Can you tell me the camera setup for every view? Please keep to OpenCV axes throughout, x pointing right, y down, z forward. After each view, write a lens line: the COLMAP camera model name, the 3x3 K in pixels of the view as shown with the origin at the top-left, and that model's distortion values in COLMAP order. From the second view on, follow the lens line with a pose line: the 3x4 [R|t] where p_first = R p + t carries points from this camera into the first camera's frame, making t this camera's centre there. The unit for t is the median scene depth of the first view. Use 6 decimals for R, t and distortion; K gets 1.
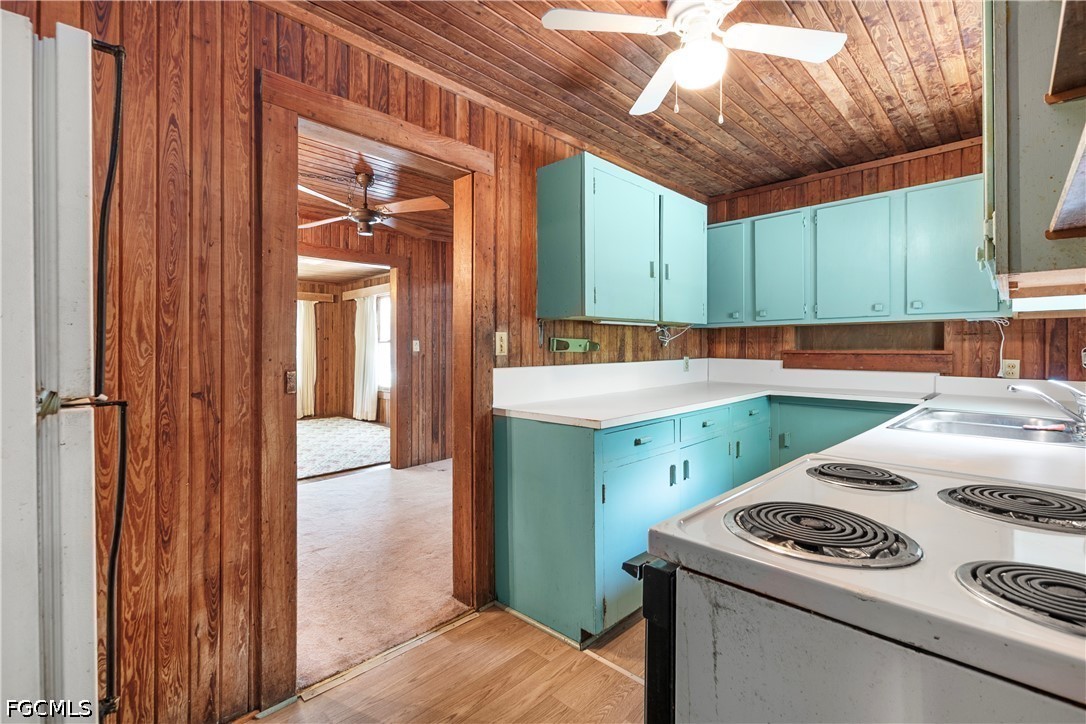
lens RADIAL K [[478.4, 0, 542.5], [0, 478.4, 352.7], [0, 0, 1]] dist [-0.001384, -0.000219]
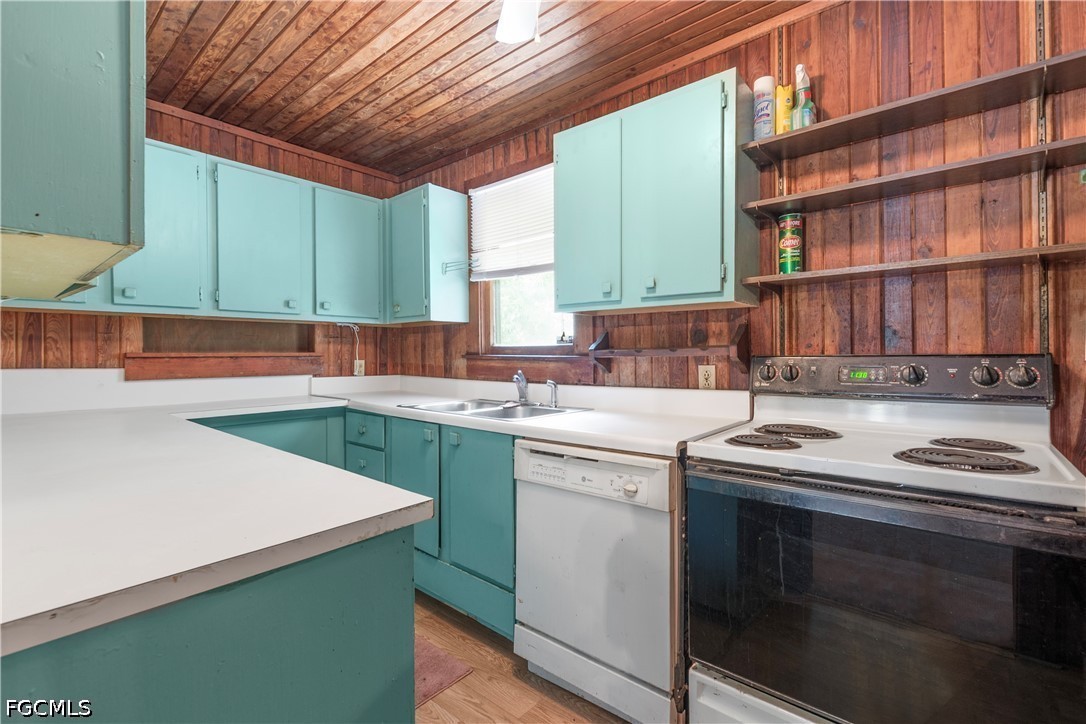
lens RADIAL K [[478.4, 0, 541.8], [0, 478.4, 355.9], [0, 0, 1]] dist [-0.001384, -0.000219]
pose [[-0.048107, -0.003622, 0.998836, -0.197546], [0.012878, 0.999908, 0.004246, 0.004333], [-0.998759, 0.013067, -0.048055, 0.546640]]
